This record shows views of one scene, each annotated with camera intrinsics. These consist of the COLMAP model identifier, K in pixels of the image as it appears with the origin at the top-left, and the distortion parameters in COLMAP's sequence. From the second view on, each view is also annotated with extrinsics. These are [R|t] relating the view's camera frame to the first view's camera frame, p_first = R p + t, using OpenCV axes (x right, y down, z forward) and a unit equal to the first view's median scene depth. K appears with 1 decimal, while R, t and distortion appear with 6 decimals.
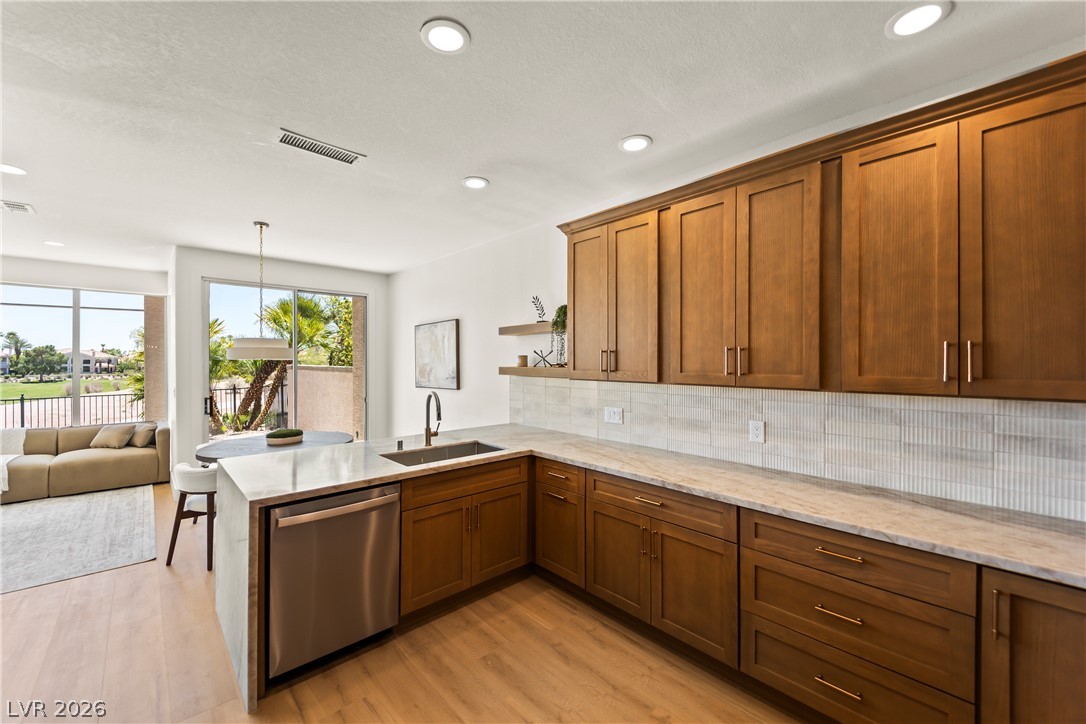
lens RADIAL K [[431.8, 0, 539.7], [0, 431.8, 362.2], [0, 0, 1]] dist [0.022147, -0.012377]
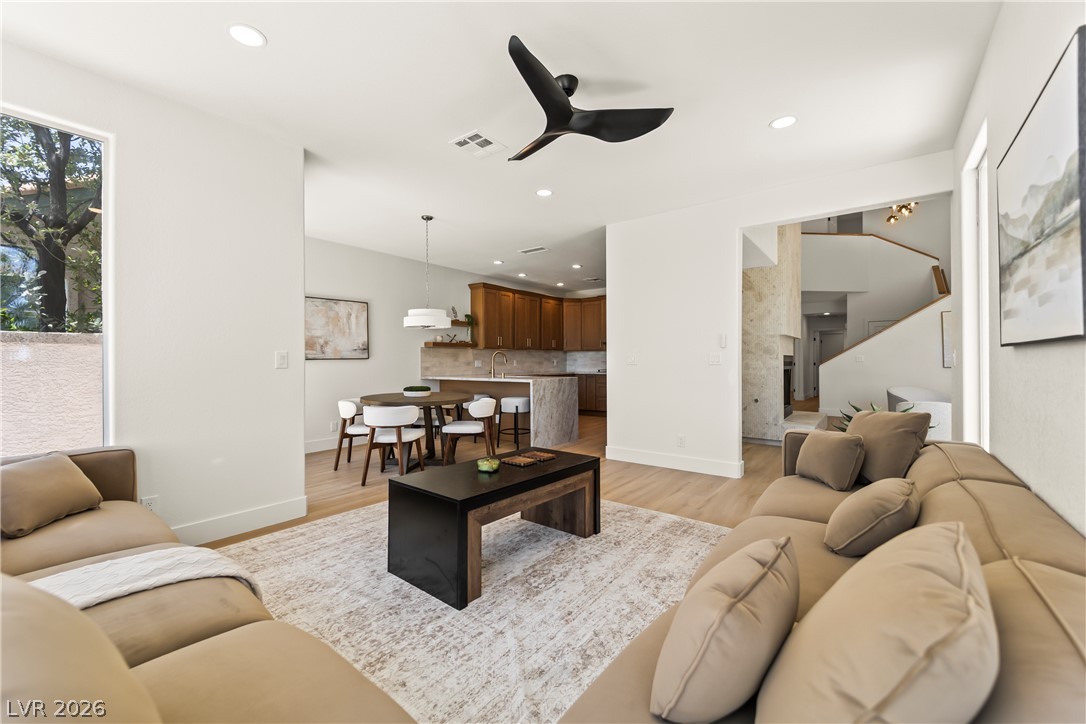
lens RADIAL K [[437.0, 0, 539.9], [0, 437.0, 361.1], [0, 0, 1]] dist [0.032120, -0.018814]
pose [[-0.172942, 0.000698, 0.984932, -1.823931], [0.006775, 0.999977, 0.000481, 0.087257], [-0.984909, 0.006756, -0.172942, 0.862592]]
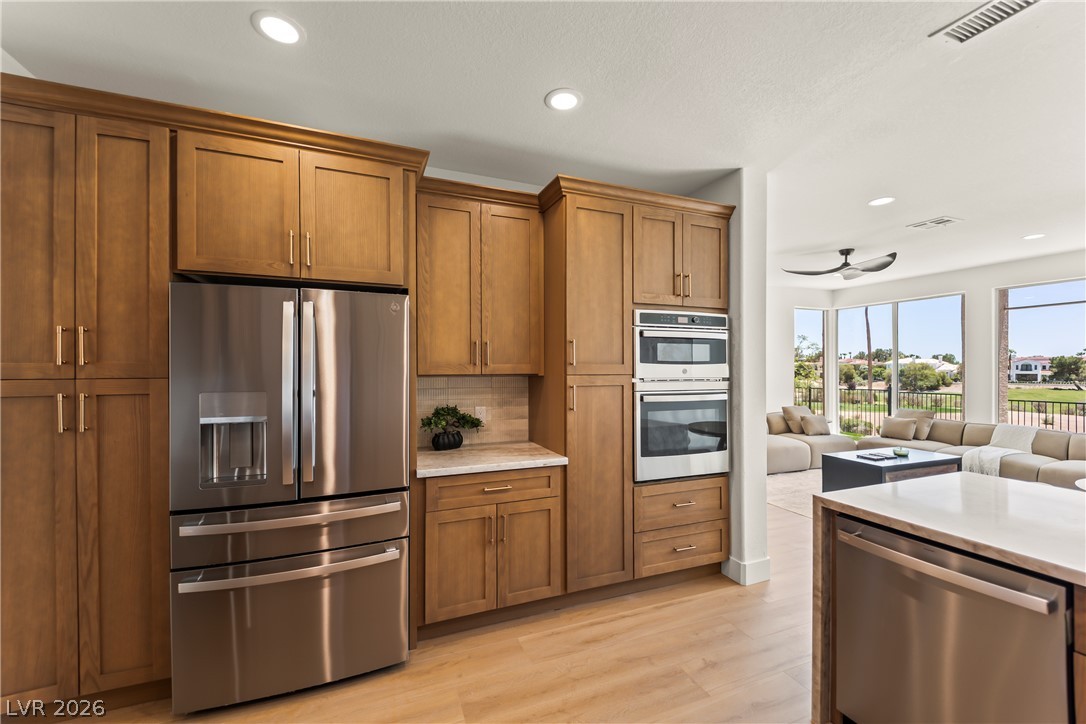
lens RADIAL K [[433.0, 0, 538.1], [0, 433.0, 366.5], [0, 0, 1]] dist [0.031093, -0.017221]
pose [[-0.356190, -0.002308, -0.934411, 0.196443], [-0.001945, 0.999997, -0.001728, 0.020277], [0.934412, 0.001201, -0.356193, 0.357232]]
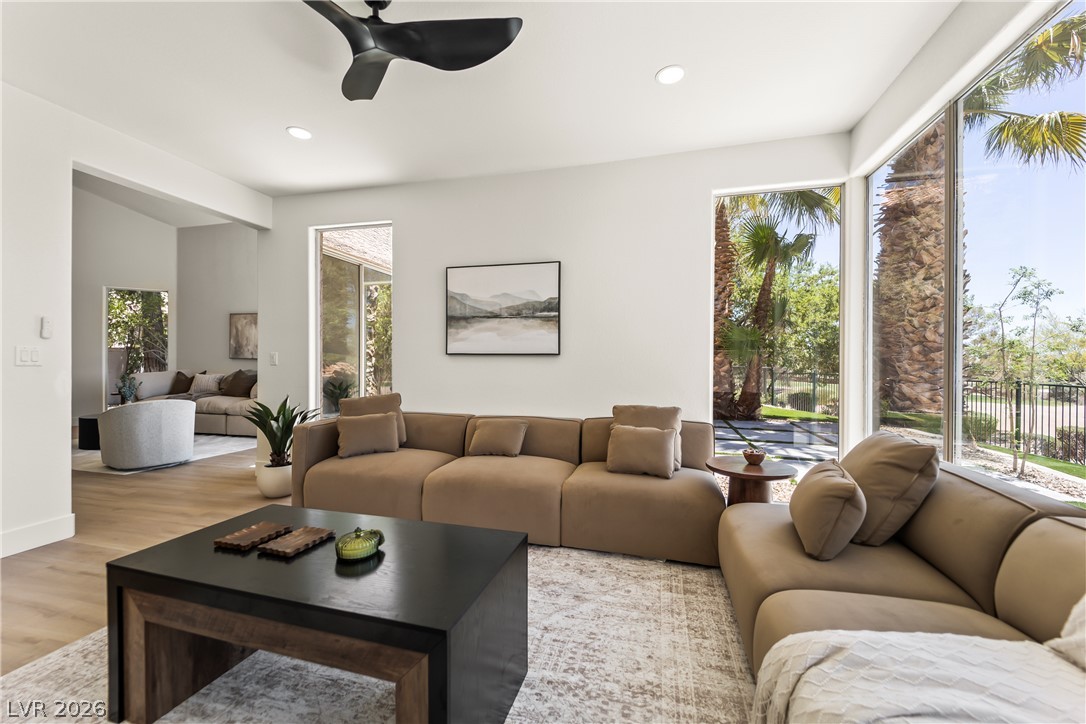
lens RADIAL K [[433.5, 0, 539.2], [0, 433.5, 362.2], [0, 0, 1]] dist [0.020227, -0.013374]
pose [[-0.838978, -0.002997, -0.544158, -1.119652], [-0.005178, 0.999984, 0.002475, 0.088749], [0.544141, 0.004894, -0.838979, 1.198682]]
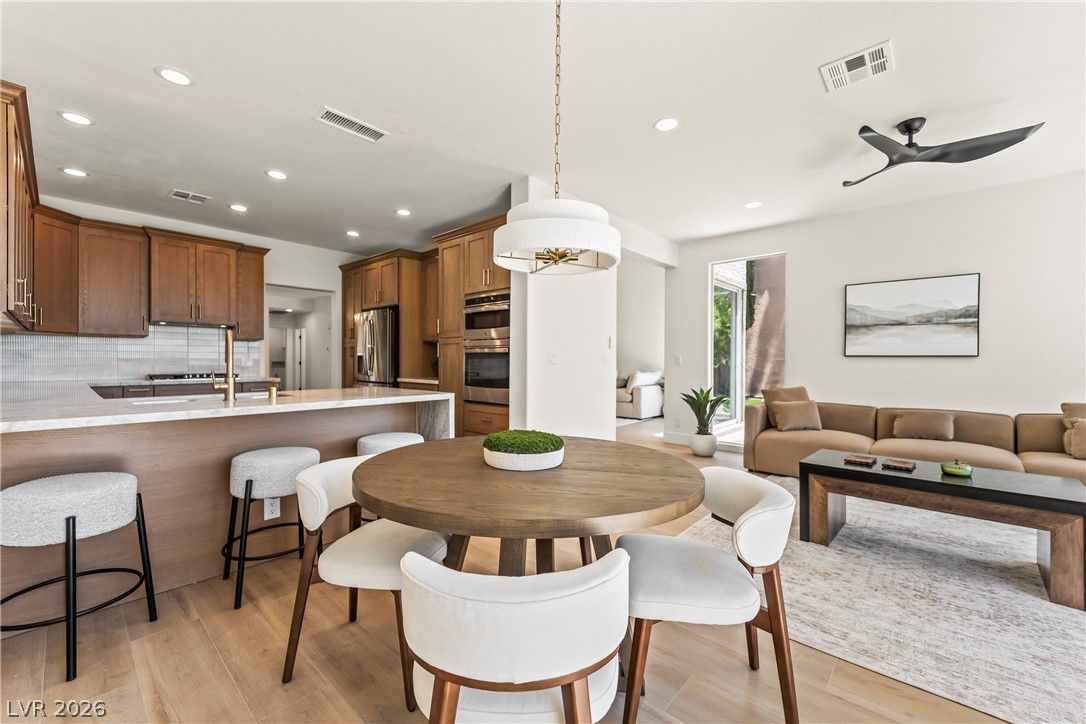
lens RADIAL K [[433.5, 0, 539.2], [0, 433.5, 362.2], [0, 0, 1]] dist [0.020227, -0.013374]
pose [[-0.995635, -0.004569, -0.093221, -0.555524], [-0.005169, 0.999967, 0.006204, 0.088033], [0.093189, 0.006659, -0.995626, 1.374946]]
